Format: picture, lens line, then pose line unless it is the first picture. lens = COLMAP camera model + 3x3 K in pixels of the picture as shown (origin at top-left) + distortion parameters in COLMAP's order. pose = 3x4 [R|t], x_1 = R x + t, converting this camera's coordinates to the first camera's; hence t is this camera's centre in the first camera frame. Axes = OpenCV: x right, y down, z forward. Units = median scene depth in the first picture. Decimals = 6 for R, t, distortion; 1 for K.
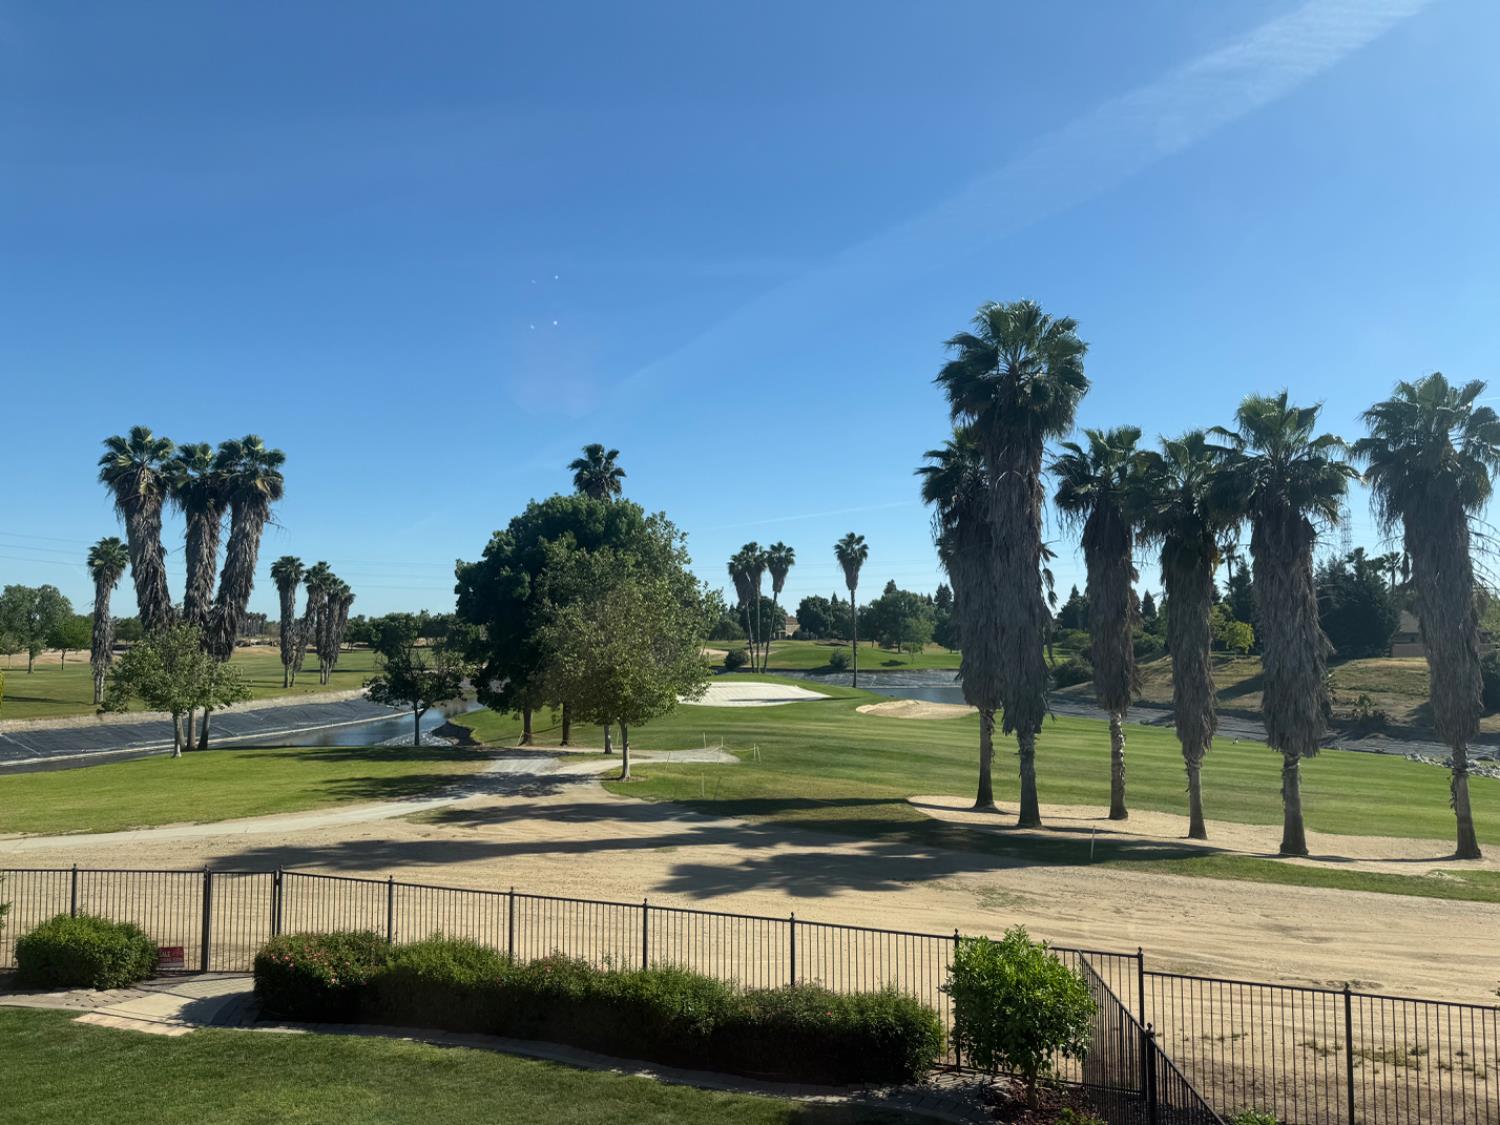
lens RADIAL K [[1055.5, 0, 758.4], [0, 1055.5, 565.0], [0, 0, 1]] dist [0.050633, -0.047459]
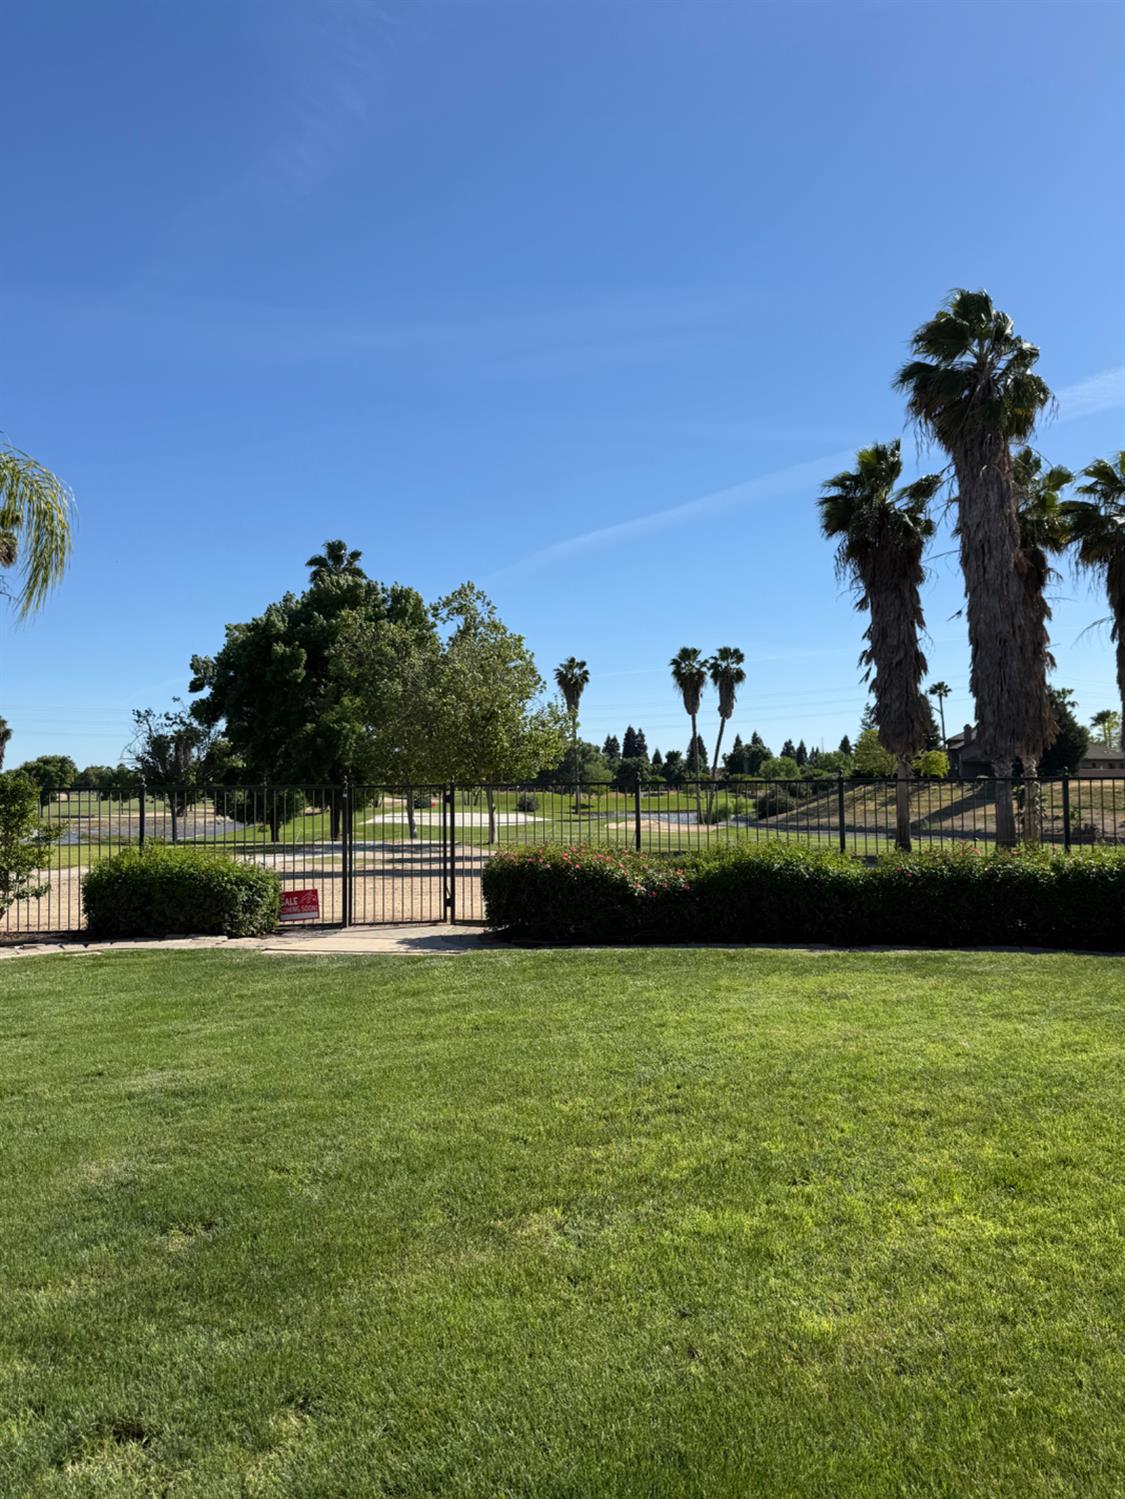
lens RADIAL K [[1054.8, 0, 561.4], [0, 1054.8, 736.1], [0, 0, 1]] dist [0.050633, -0.047459]
pose [[0.988792, -0.002207, 0.149280, -0.143516], [0.001160, 0.999974, 0.007100, 0.074686], [-0.149292, -0.006847, 0.988769, 0.085995]]
